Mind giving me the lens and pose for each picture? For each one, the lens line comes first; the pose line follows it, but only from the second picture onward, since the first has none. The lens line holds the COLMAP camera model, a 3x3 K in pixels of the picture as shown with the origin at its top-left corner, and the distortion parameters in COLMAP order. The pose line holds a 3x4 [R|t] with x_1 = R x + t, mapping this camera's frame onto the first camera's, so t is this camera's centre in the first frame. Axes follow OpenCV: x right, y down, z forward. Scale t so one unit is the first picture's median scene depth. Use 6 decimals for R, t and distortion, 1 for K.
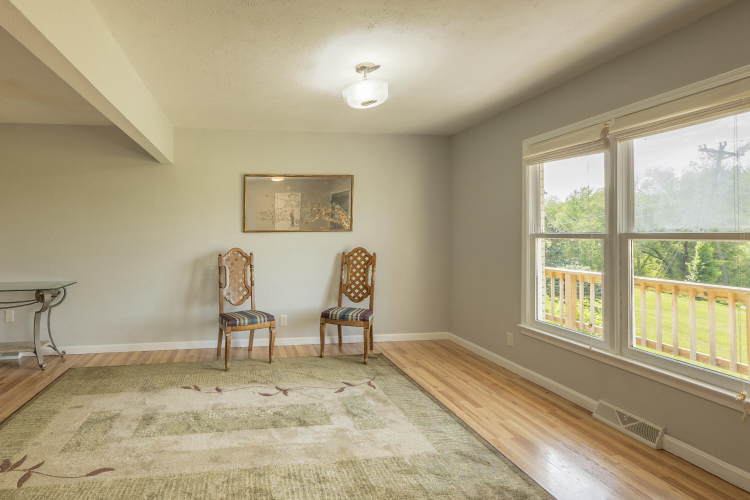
lens RADIAL K [[370.8, 0, 287.2], [0, 370.8, 244.5], [0, 0, 1]] dist [0.001949, 0.000623]
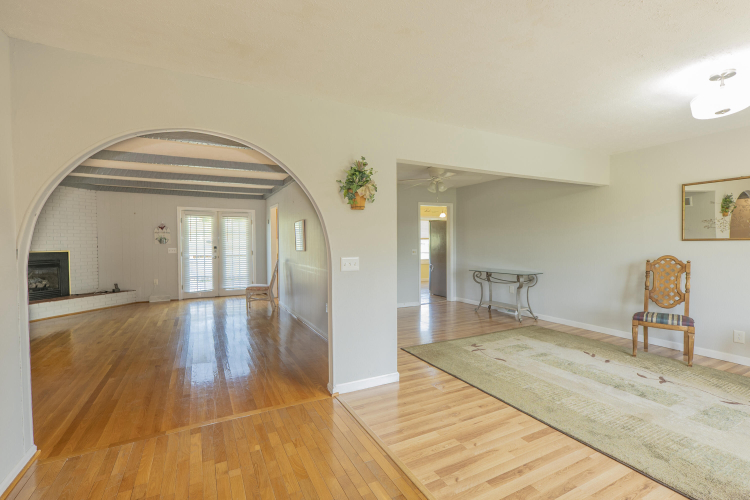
lens RADIAL K [[343.1, 0, 373.8], [0, 343.1, 254.4], [0, 0, 1]] dist [0.002115, 0.000647]
pose [[0.347286, 0.036044, -0.937066, 0.558578], [-0.026686, 0.999236, 0.028546, 0.001482], [0.937380, 0.015093, 0.347982, -0.174406]]
